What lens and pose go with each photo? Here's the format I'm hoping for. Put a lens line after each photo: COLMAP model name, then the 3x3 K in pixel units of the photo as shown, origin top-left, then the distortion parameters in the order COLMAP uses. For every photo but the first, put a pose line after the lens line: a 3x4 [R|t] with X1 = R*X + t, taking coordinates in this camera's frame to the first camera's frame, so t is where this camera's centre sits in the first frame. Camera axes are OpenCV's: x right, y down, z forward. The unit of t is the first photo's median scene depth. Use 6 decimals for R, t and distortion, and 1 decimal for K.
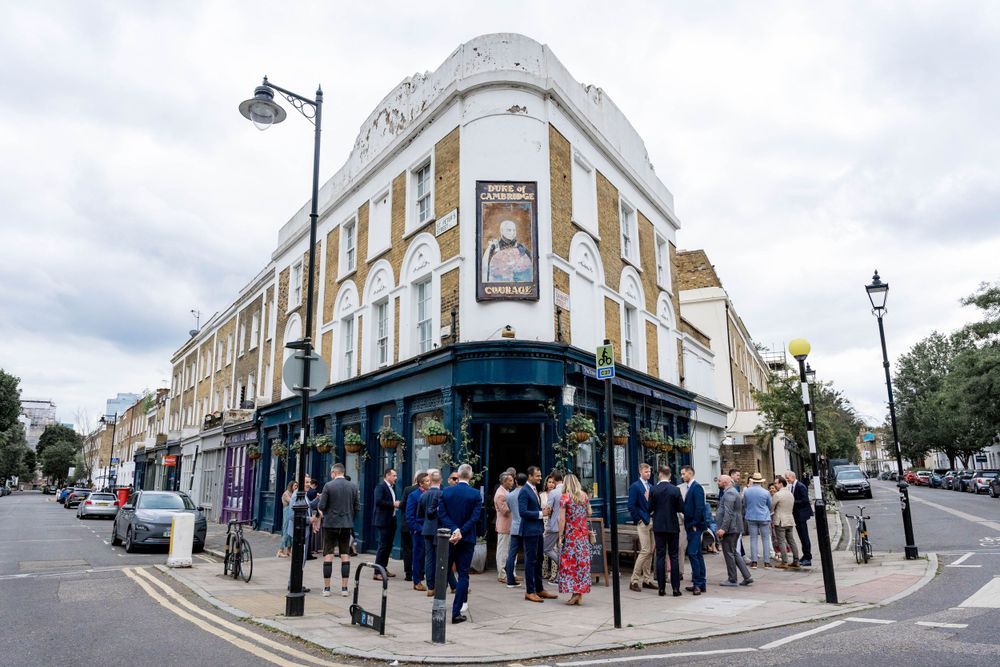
lens RADIAL K [[679.6, 0, 500.0], [0, 679.6, 333.5], [0, 0, 1]] dist [0.000574, -0.000007]
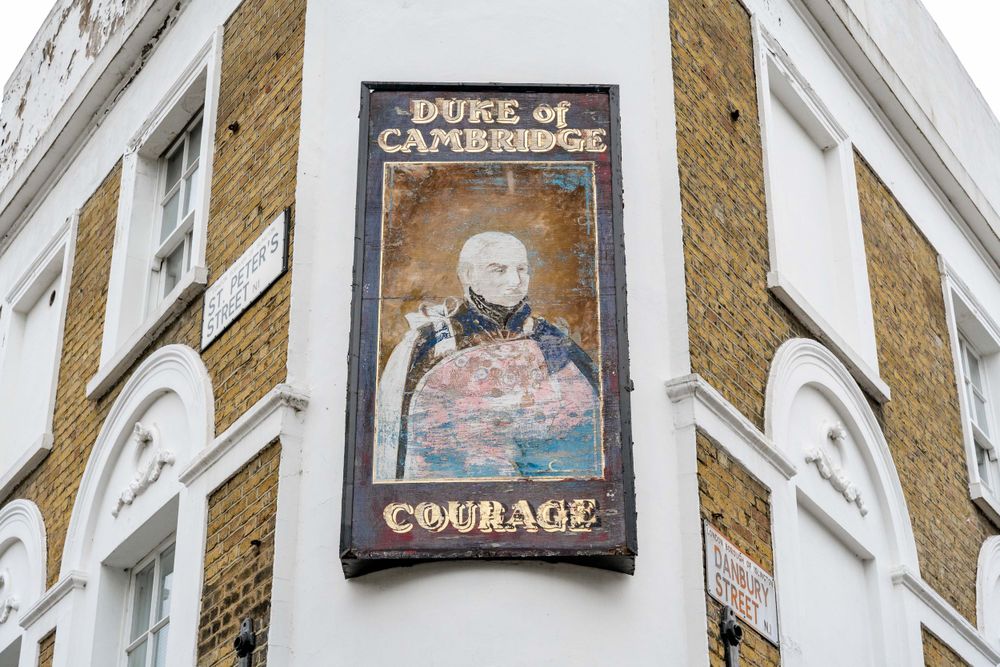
lens RADIAL K [[1938.1, 0, 500.0], [0, 1938.1, 333.5], [0, 0, 1]] dist [-0.018177, -0.080685]
pose [[0.999639, -0.005249, -0.026352, 0.030347], [-0.003700, 0.944503, -0.328483, 0.081164], [0.026614, 0.328462, 0.944142, 0.382525]]
